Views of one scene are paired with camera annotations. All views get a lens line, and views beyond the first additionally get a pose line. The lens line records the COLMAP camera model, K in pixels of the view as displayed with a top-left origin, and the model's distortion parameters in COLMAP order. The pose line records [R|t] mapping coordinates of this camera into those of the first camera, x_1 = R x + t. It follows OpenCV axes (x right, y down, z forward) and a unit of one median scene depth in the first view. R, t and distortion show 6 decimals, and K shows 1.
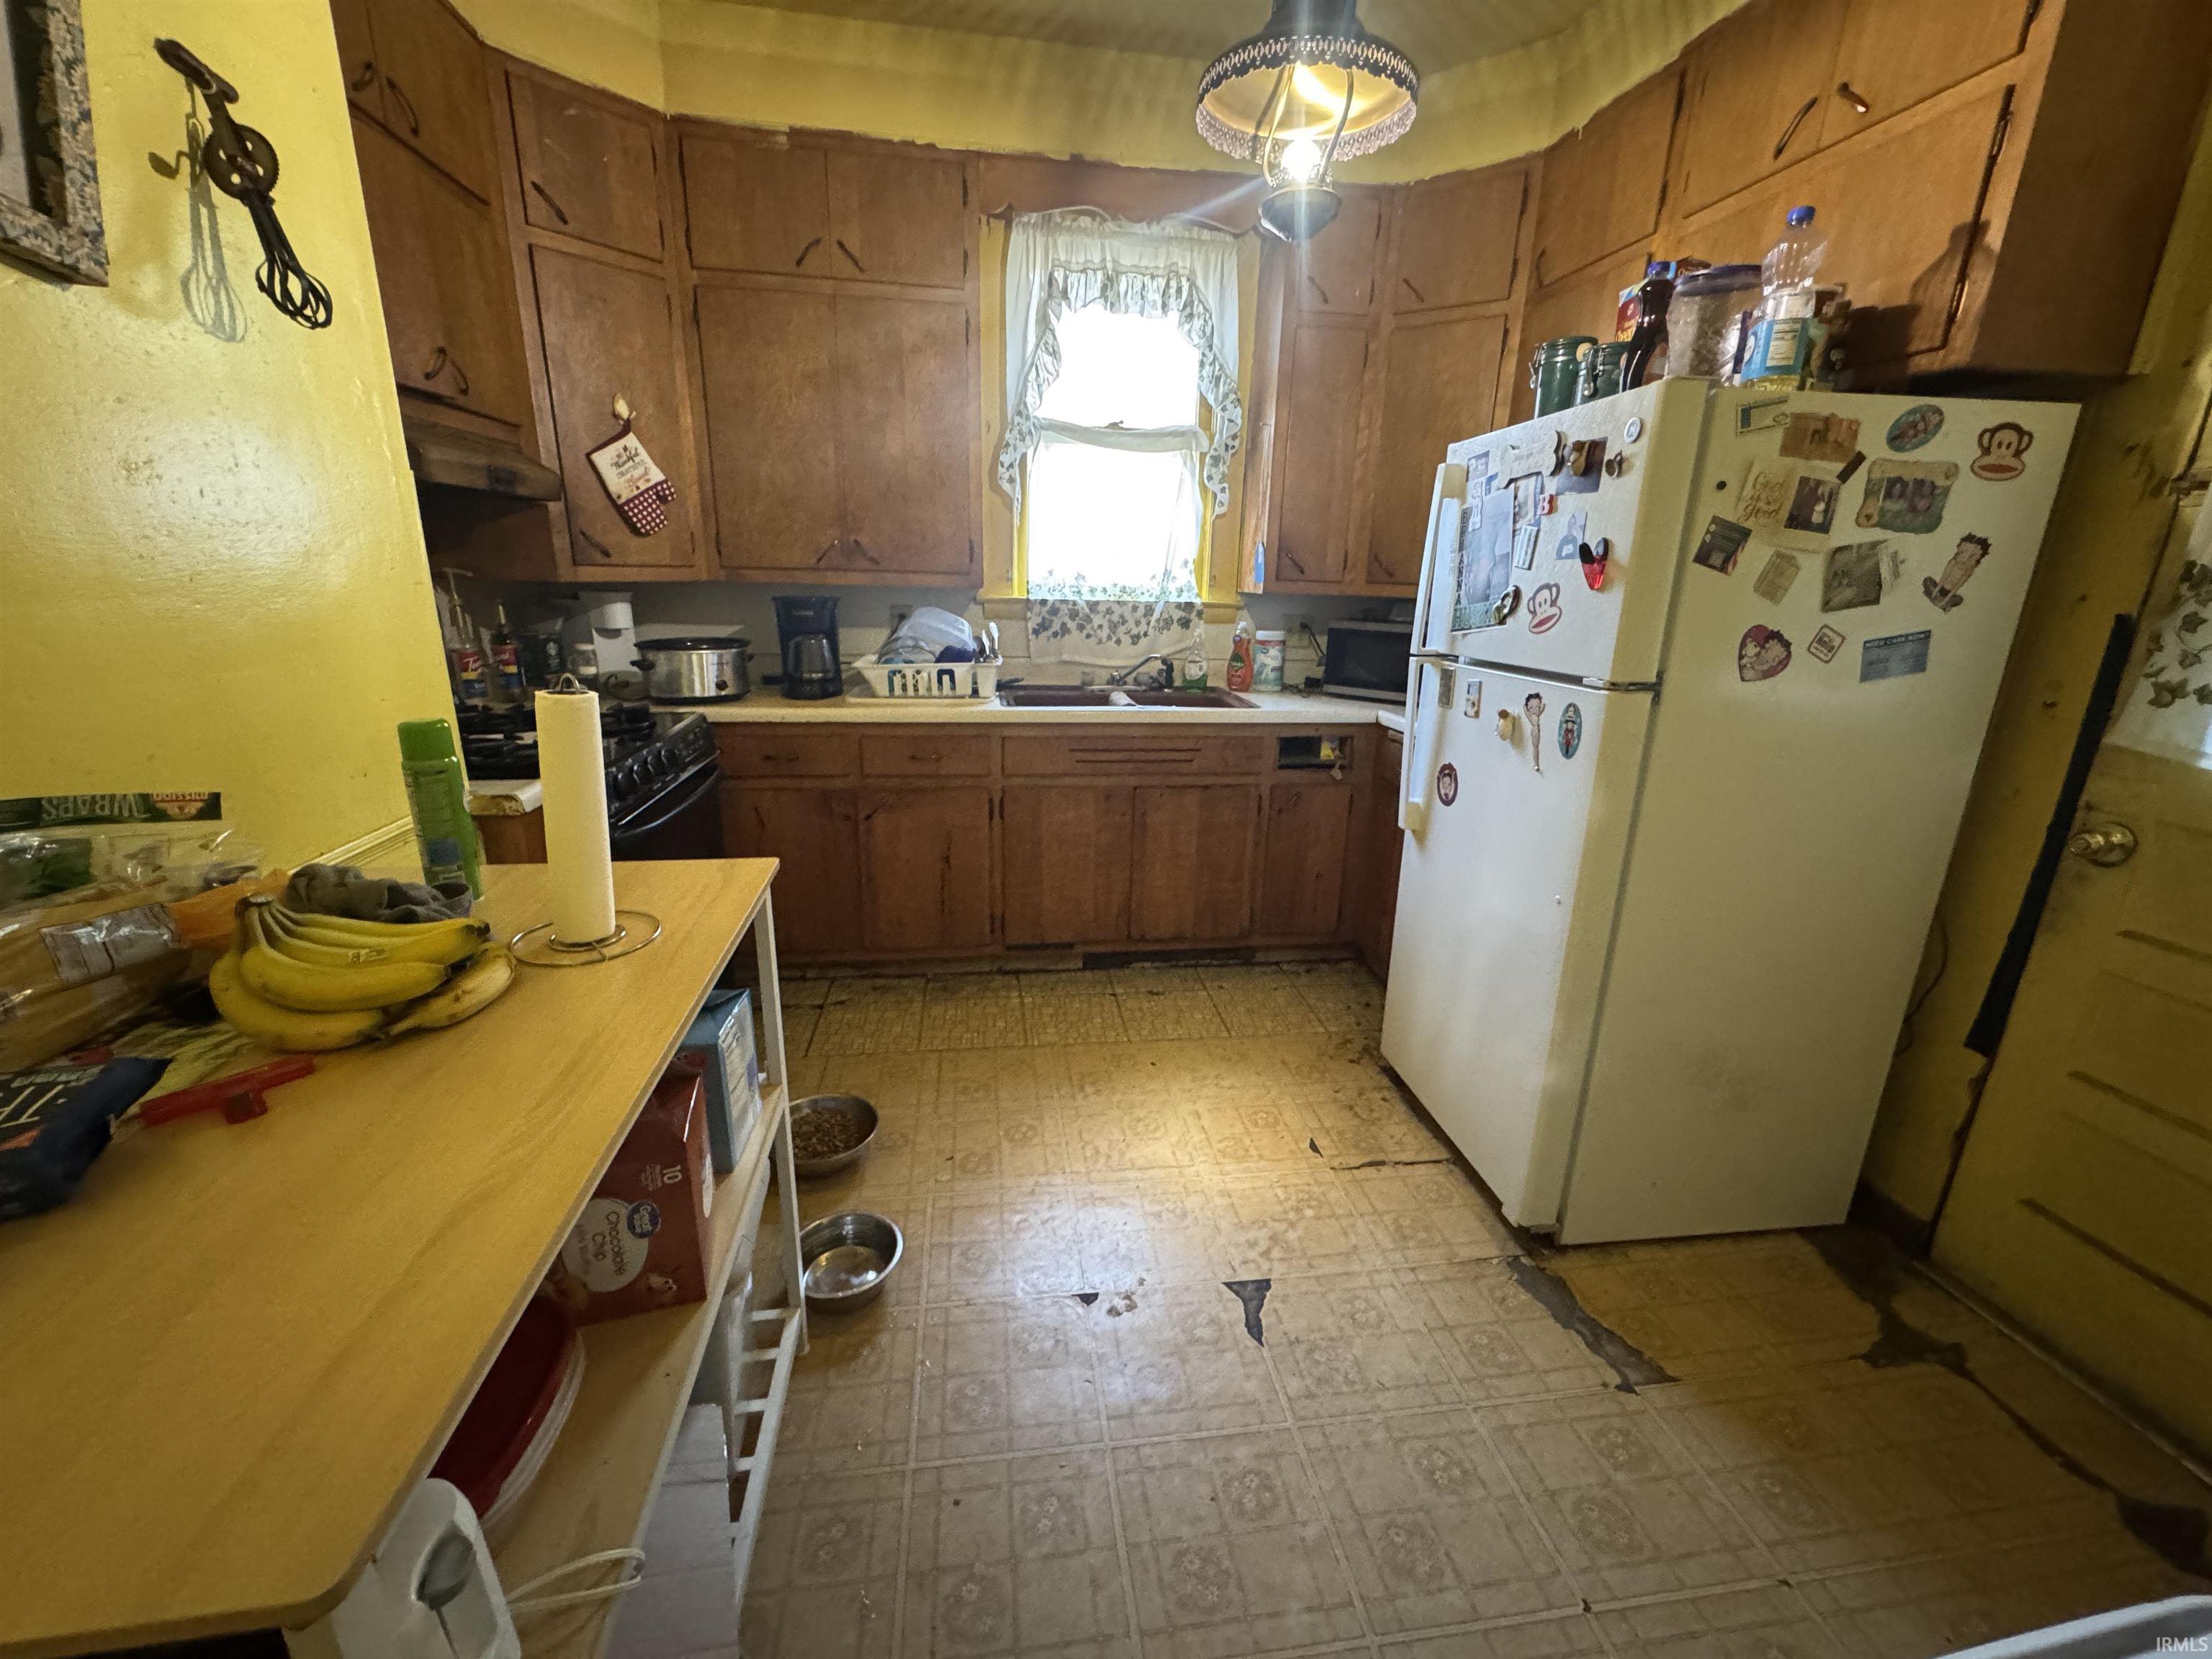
lens RADIAL K [[926.2, 0, 1104.4], [0, 926.2, 823.5], [0, 0, 1]] dist [-0.004147, 0.001005]
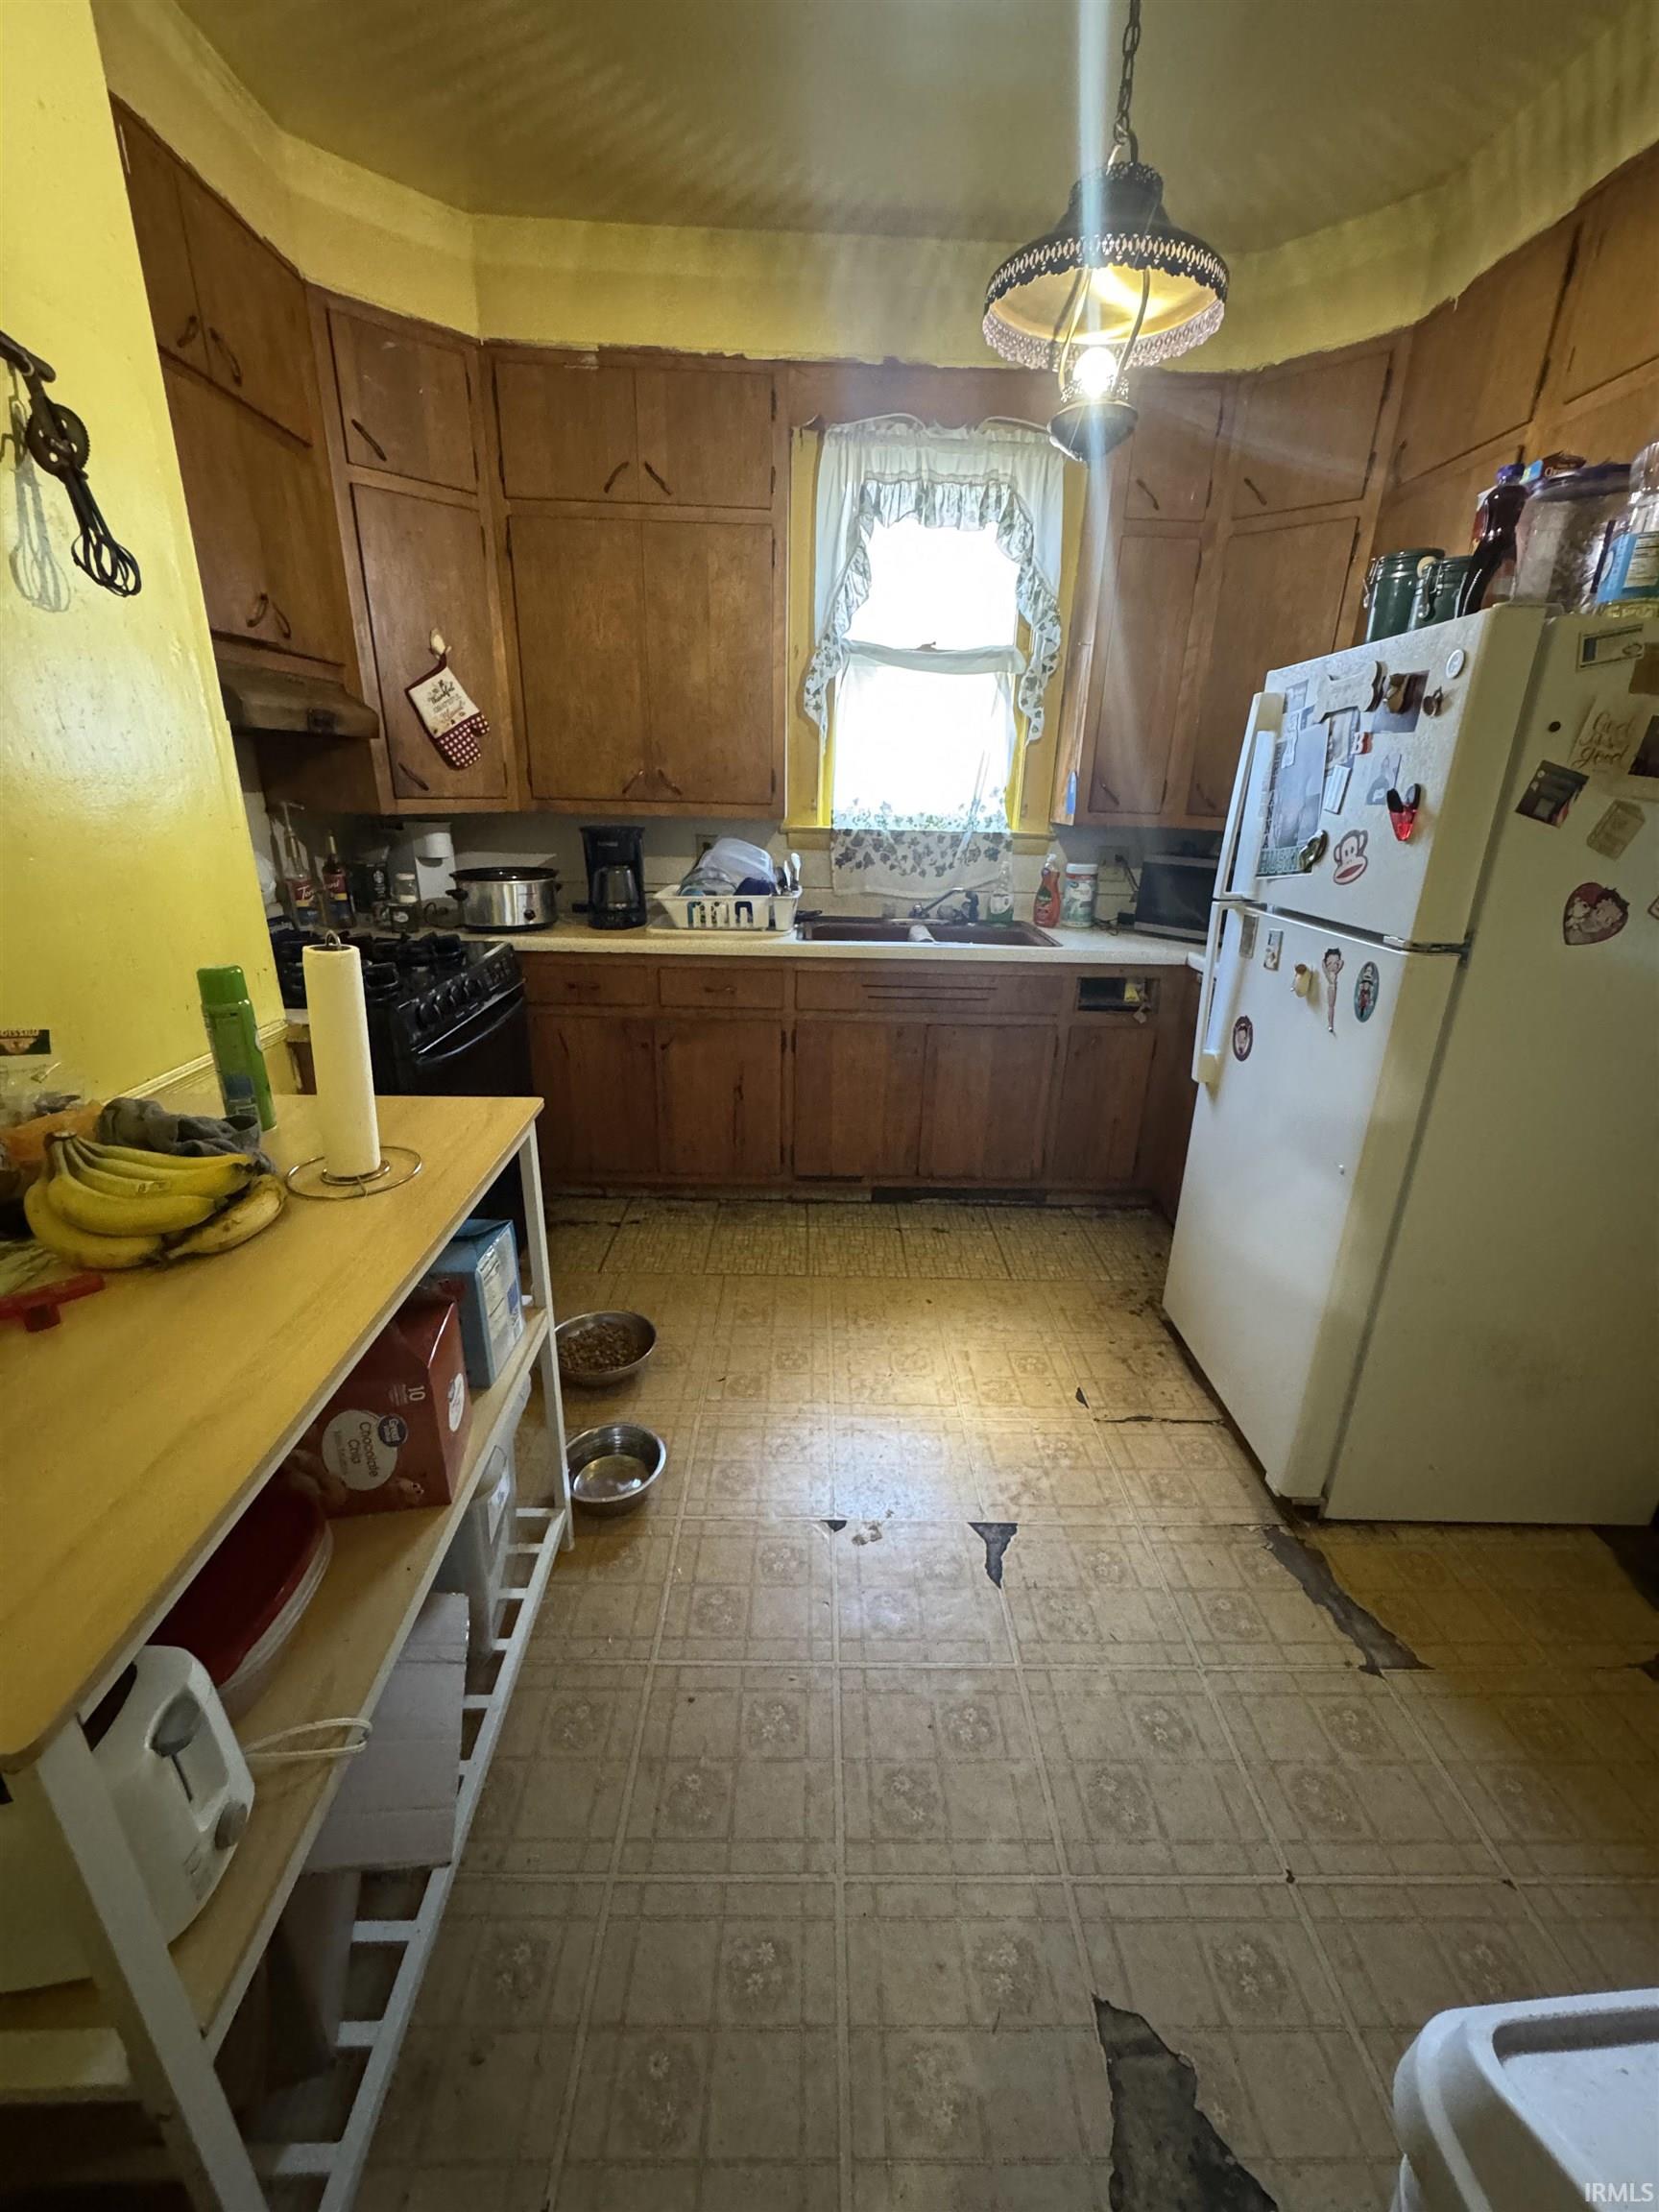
lens RADIAL K [[926.2, 0, 822.6], [0, 926.2, 1104.9], [0, 0, 1]] dist [-0.004147, 0.001005]
pose [[0.991396, 0.042925, -0.123656, 0.071094], [-0.034197, 0.996829, 0.071857, -0.031299], [0.126348, -0.067011, 0.989720, -0.003332]]
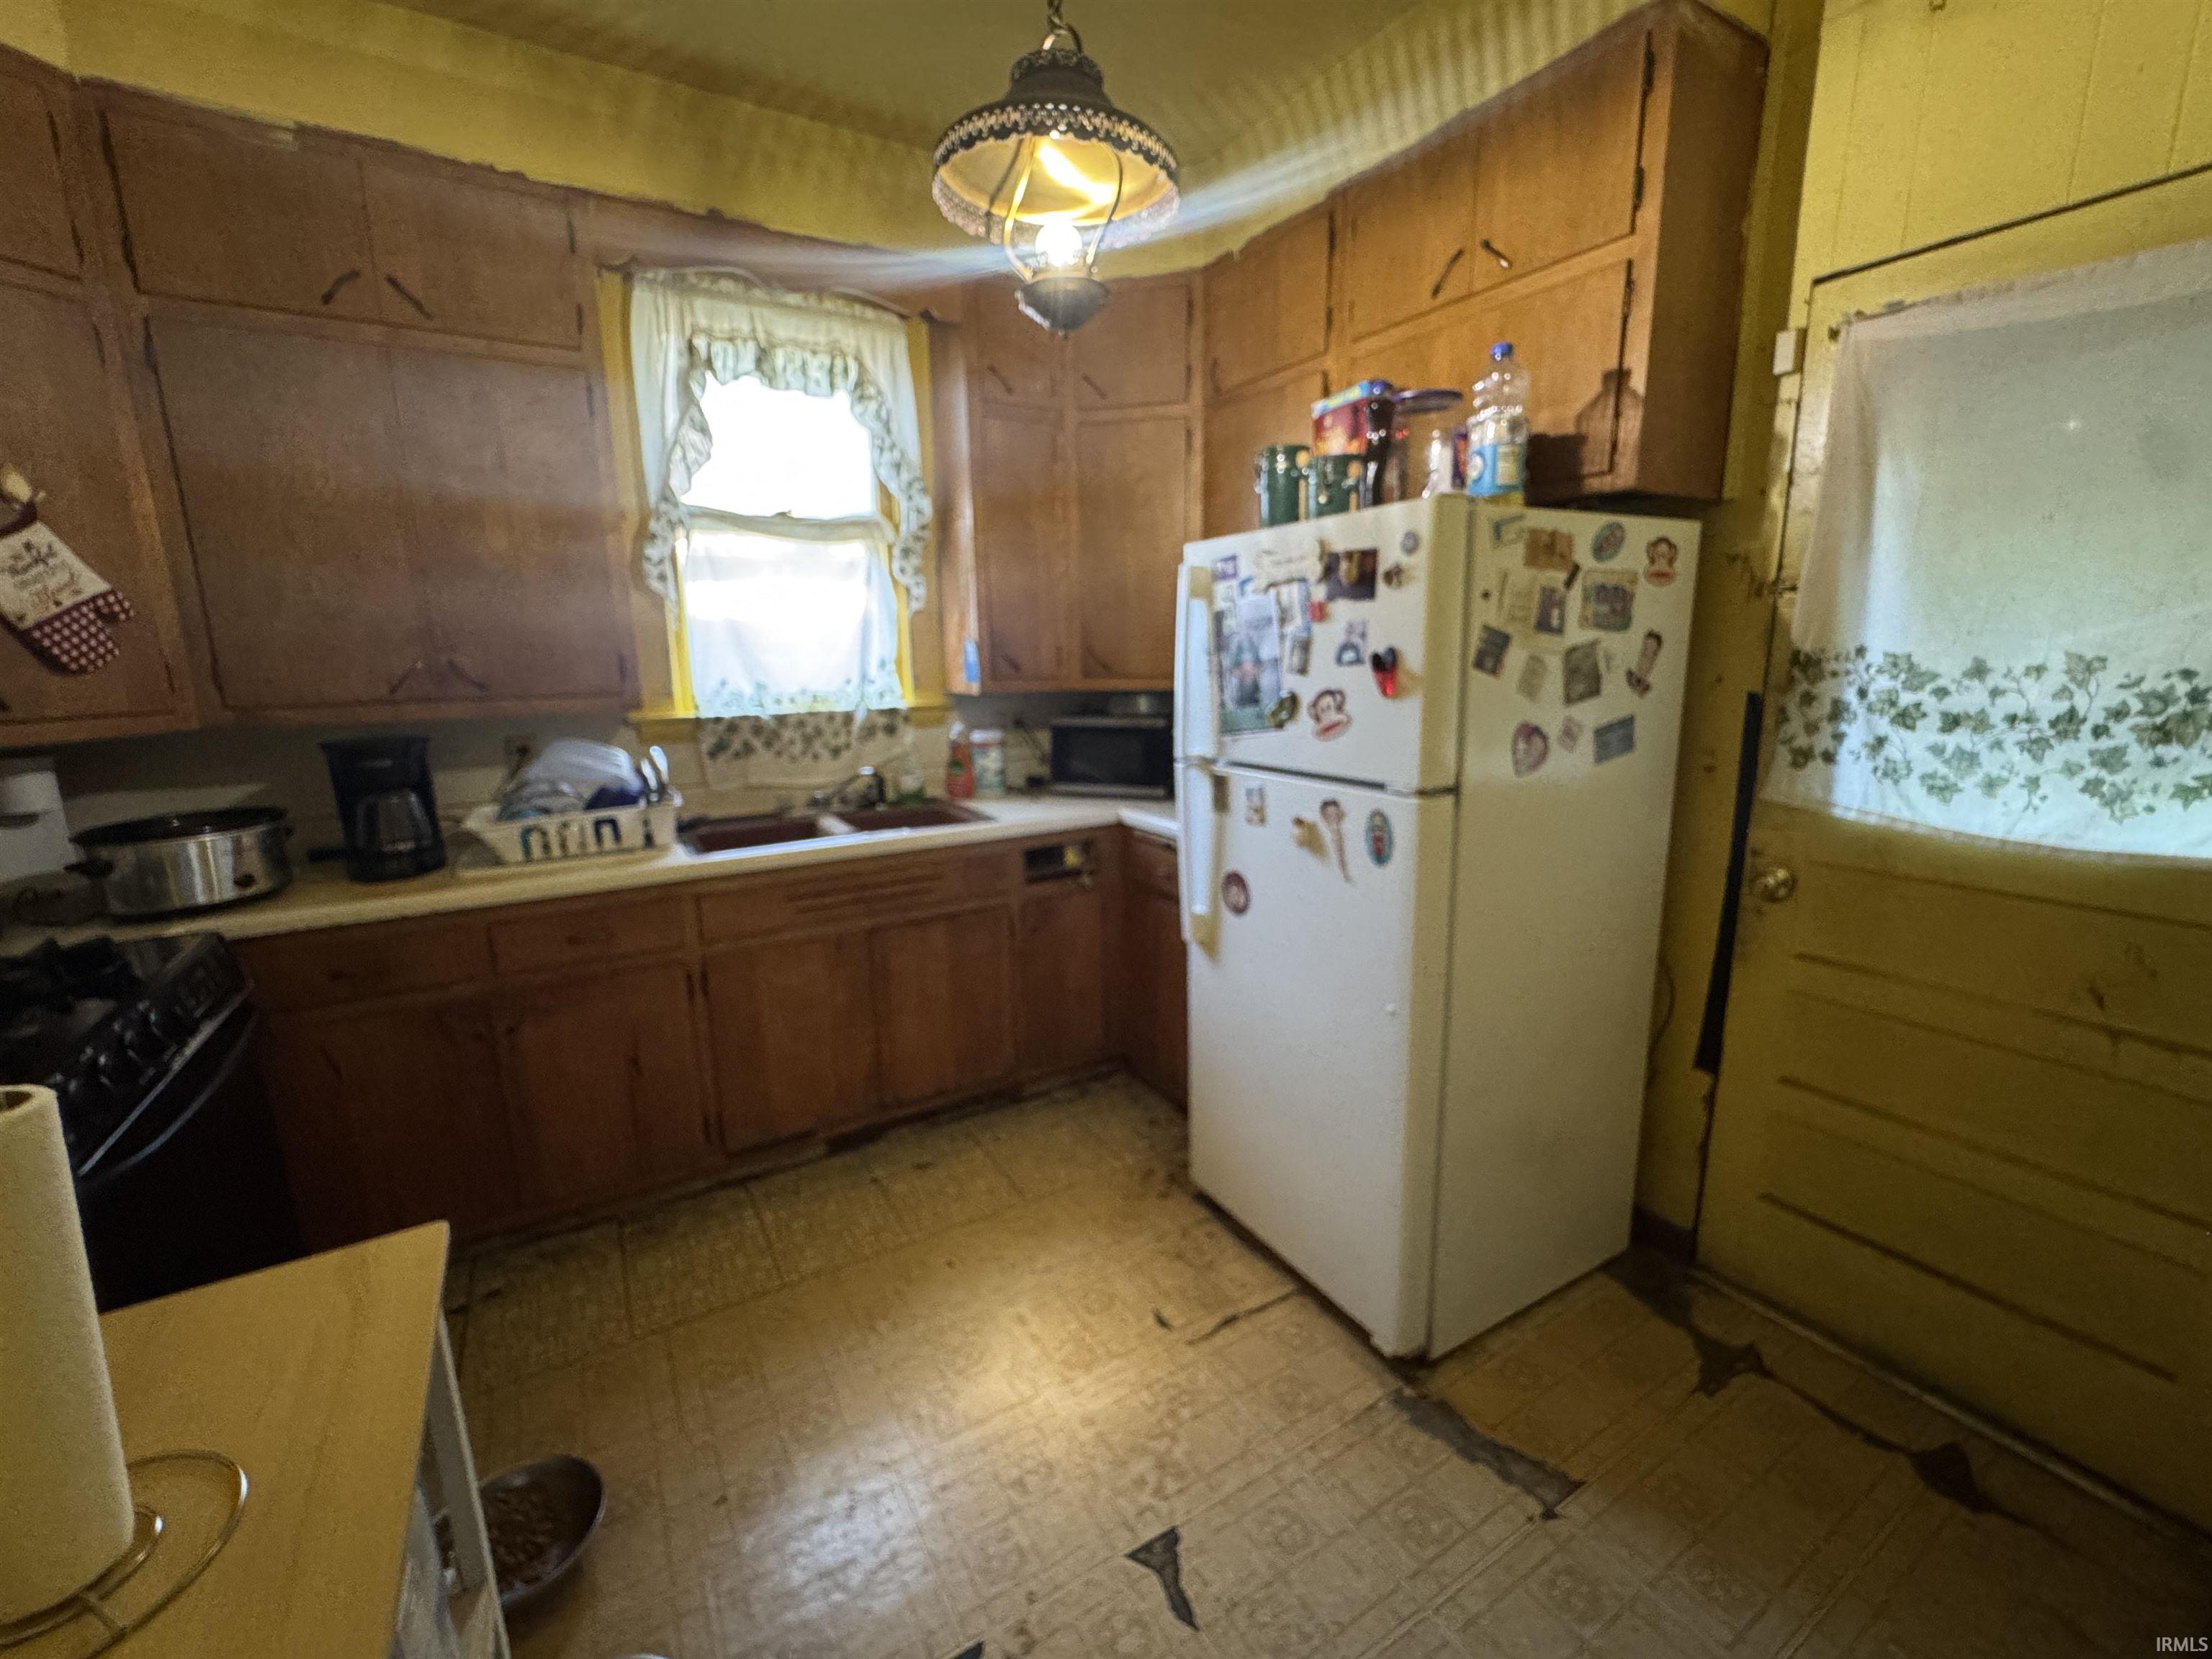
lens RADIAL K [[926.2, 0, 1111.9], [0, 926.2, 812.0], [0, 0, 1]] dist [-0.004147, 0.001005]
pose [[0.916707, -0.110416, 0.384000, -0.117117], [0.141001, 0.988625, -0.052335, -0.104485], [-0.373854, 0.102121, 0.921849, 0.180240]]
